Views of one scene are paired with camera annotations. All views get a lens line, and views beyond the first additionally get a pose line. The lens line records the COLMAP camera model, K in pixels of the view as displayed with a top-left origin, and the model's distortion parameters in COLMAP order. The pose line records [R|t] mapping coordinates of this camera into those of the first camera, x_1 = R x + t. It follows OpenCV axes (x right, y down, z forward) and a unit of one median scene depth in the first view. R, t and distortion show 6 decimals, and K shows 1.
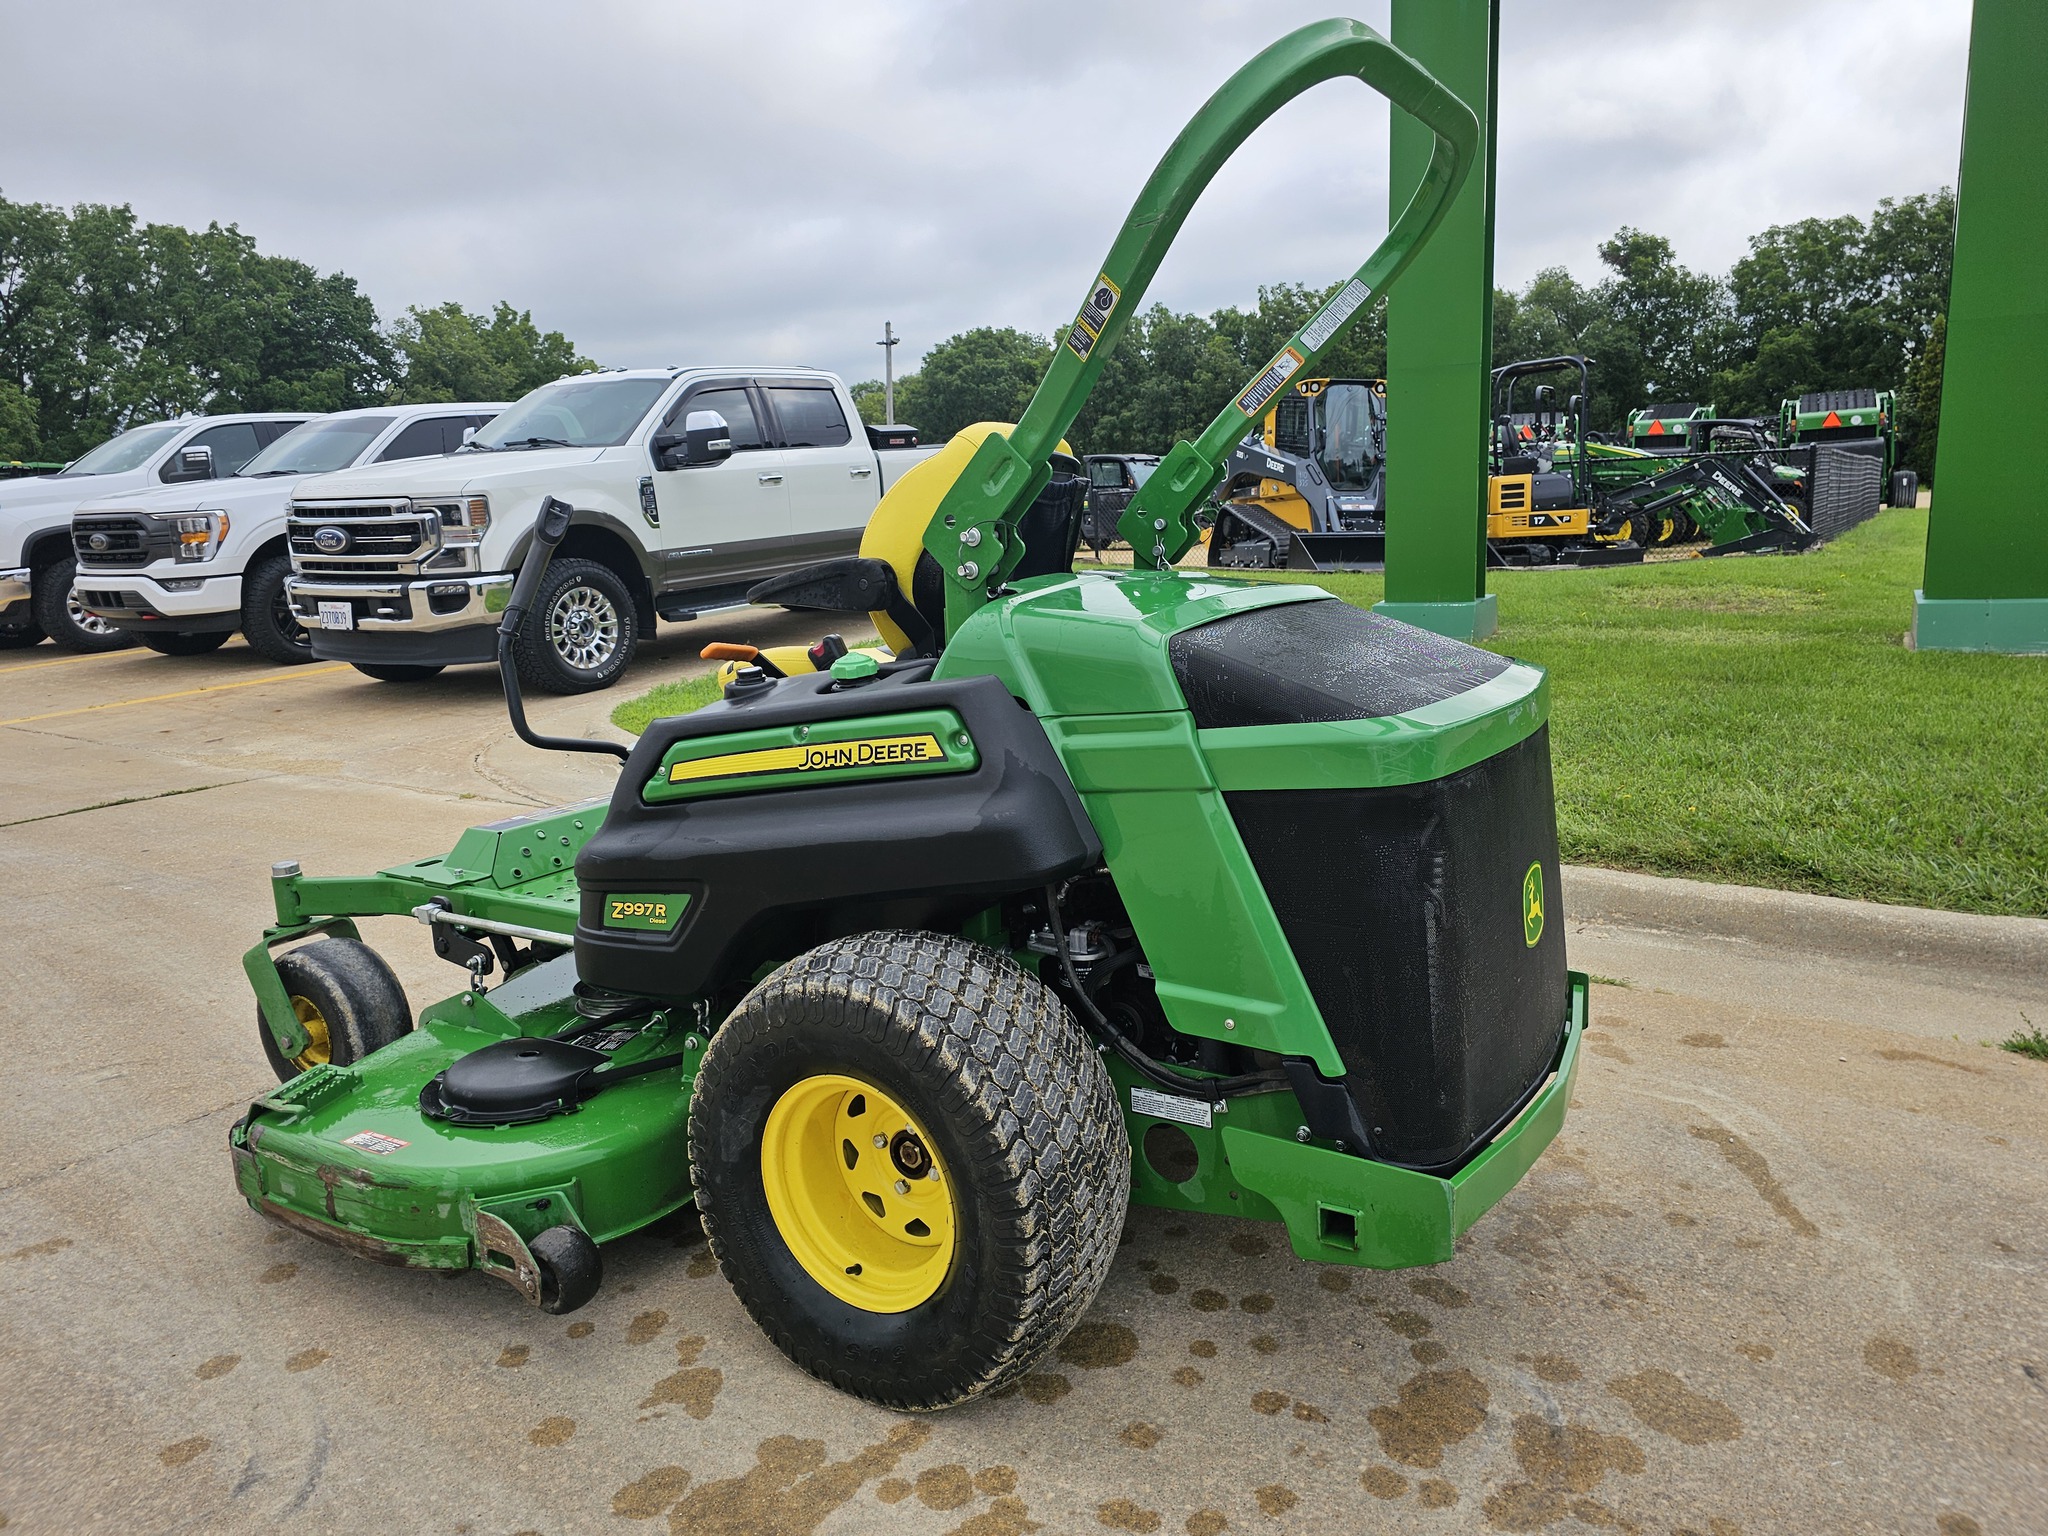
lens RADIAL K [[1372.8, 0, 1009.9], [0, 1372.8, 747.7], [0, 0, 1]] dist [0.052067, -0.043394]
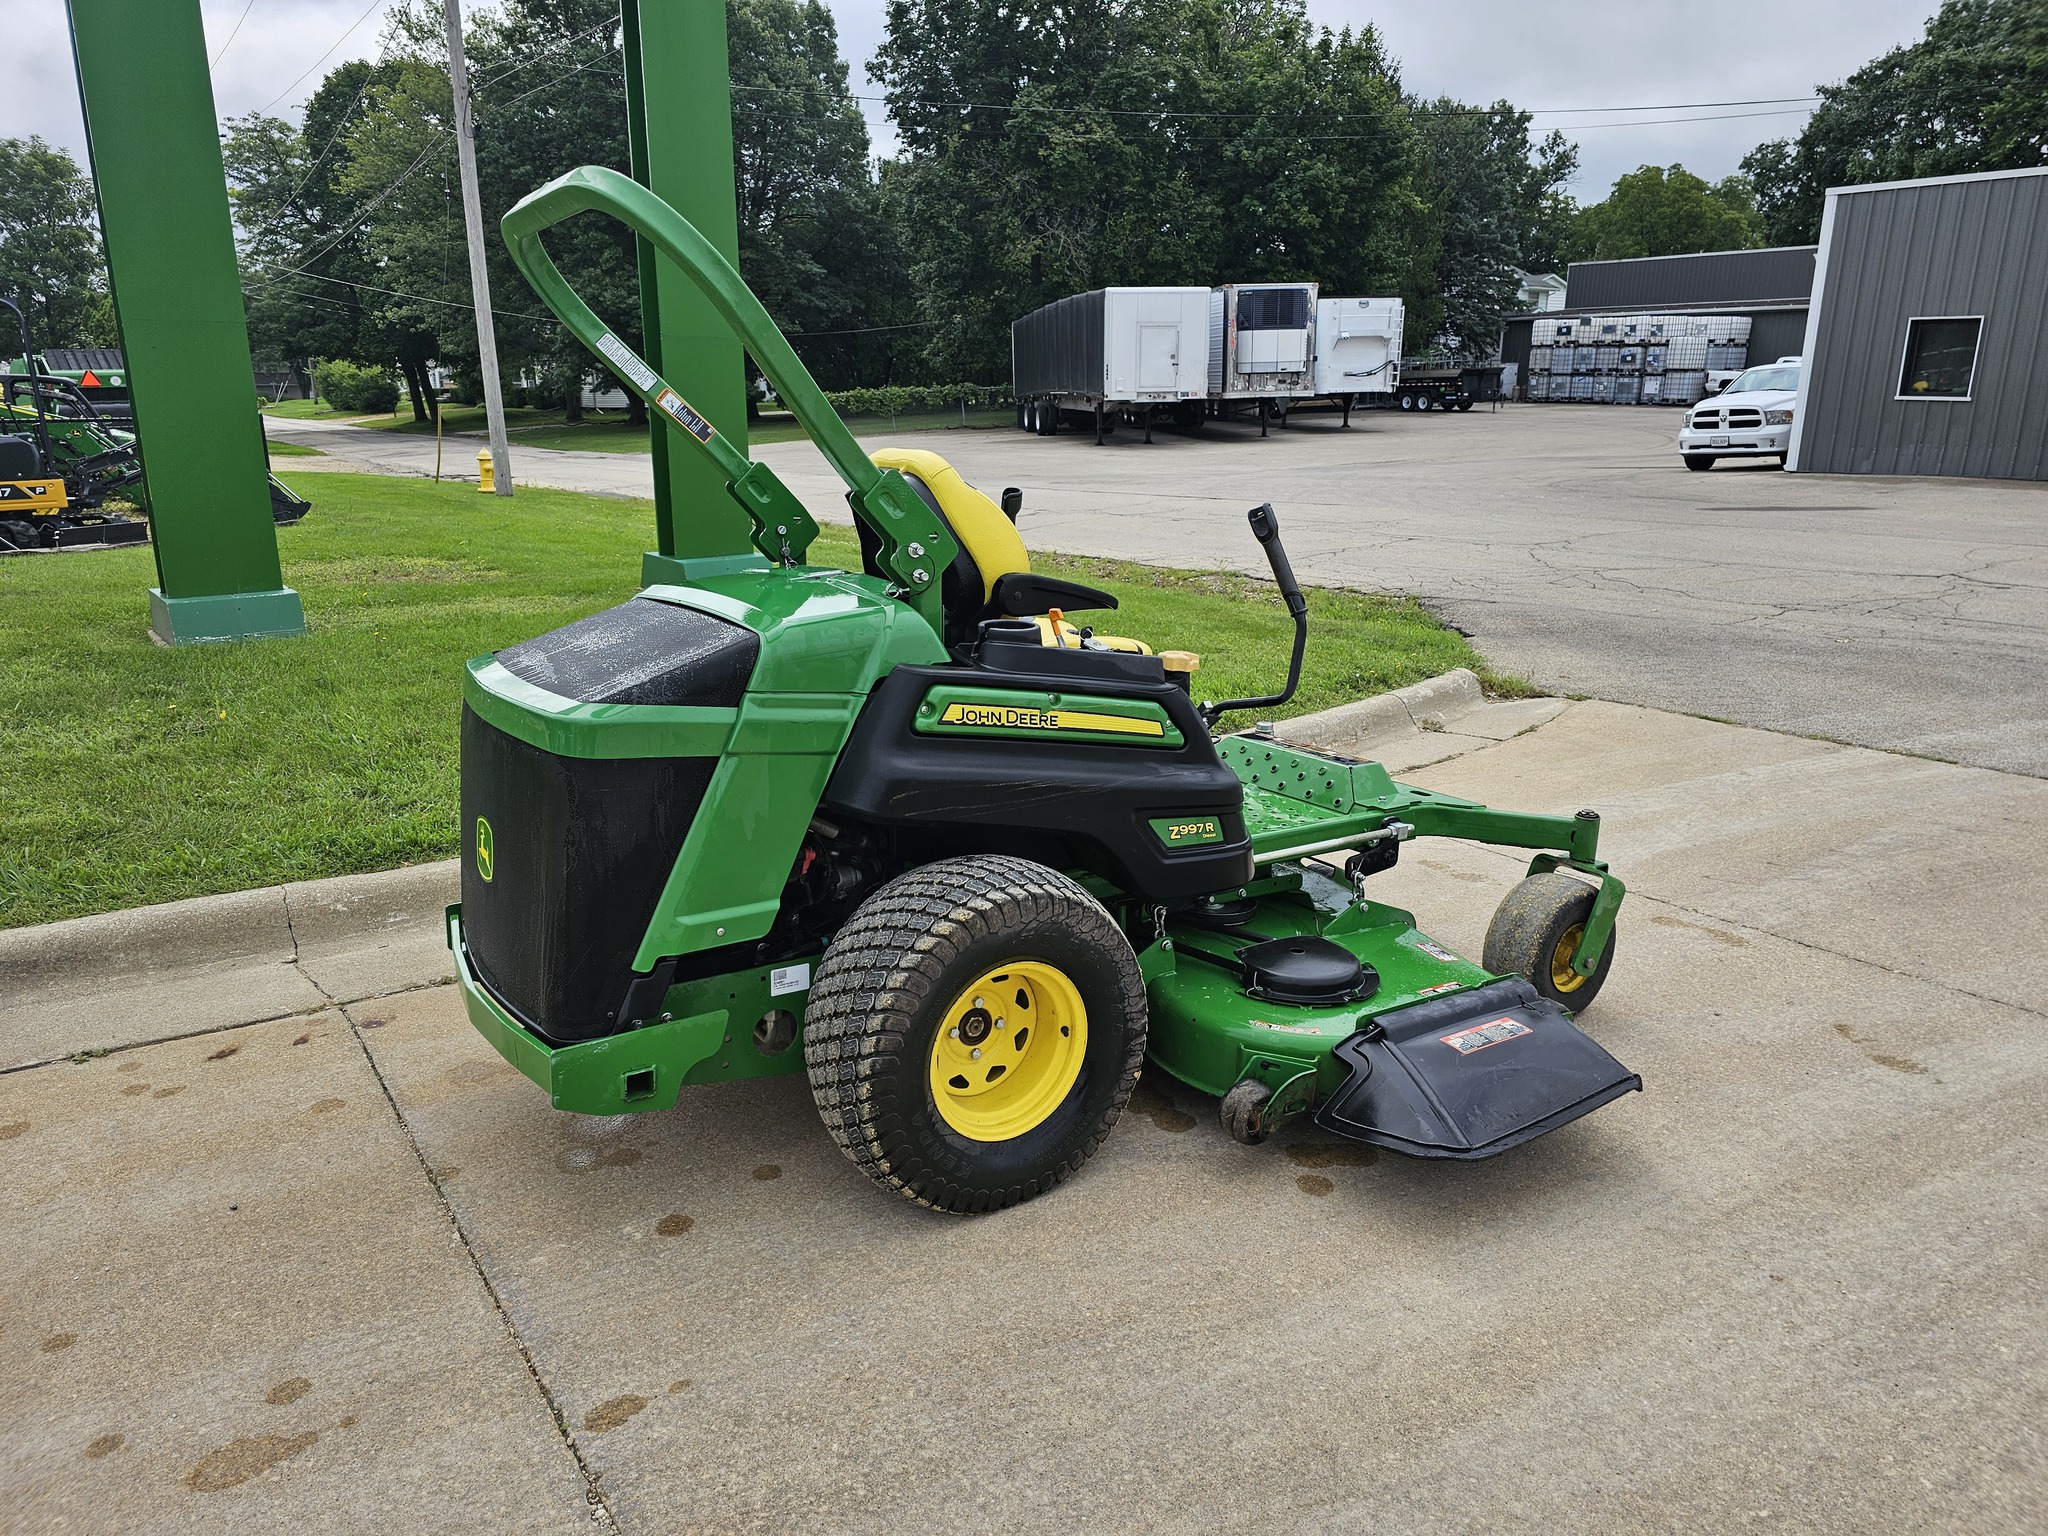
lens RADIAL K [[1372.8, 0, 1033.1], [0, 1372.8, 765.4], [0, 0, 1]] dist [0.052067, -0.043394]
pose [[0.372072, -0.194782, 0.907536, -1.449694], [0.158405, 0.976716, 0.144687, -0.206775], [-0.914587, 0.089925, 0.394263, 0.880626]]
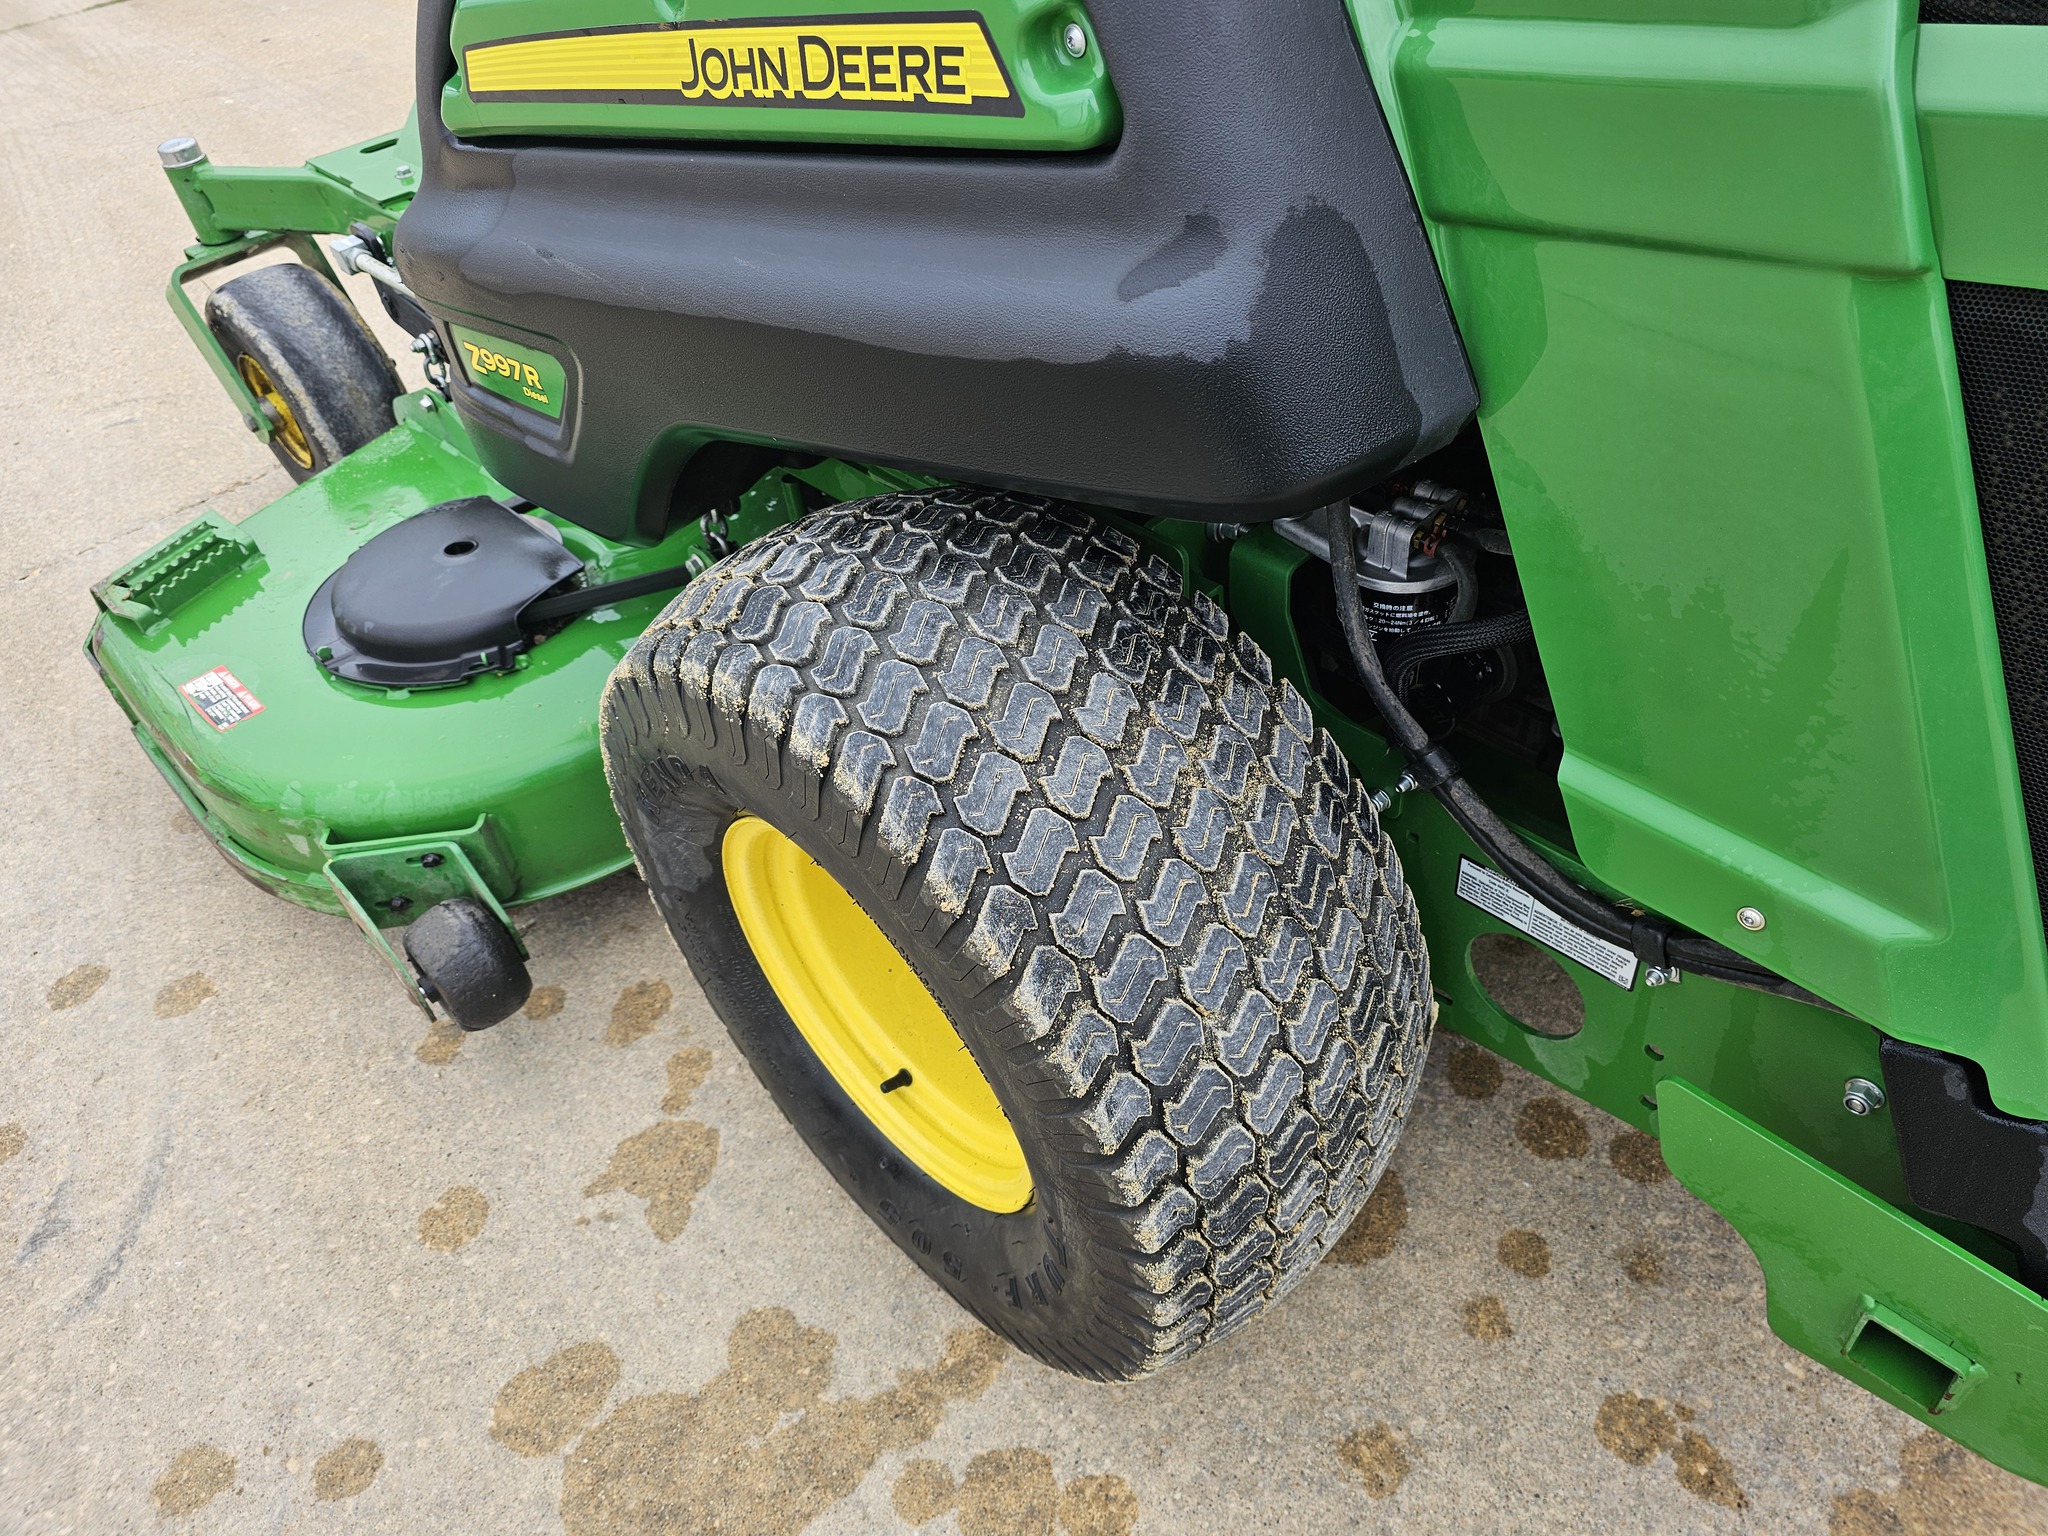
lens RADIAL K [[1372.8, 0, 1029.0], [0, 1372.8, 746.8], [0, 0, 1]] dist [0.052067, -0.043394]
pose [[0.971433, 0.116931, -0.206507, 0.039216], [0.015364, 0.837369, 0.546421, -0.042416], [0.236816, -0.533985, 0.811652, 0.626753]]
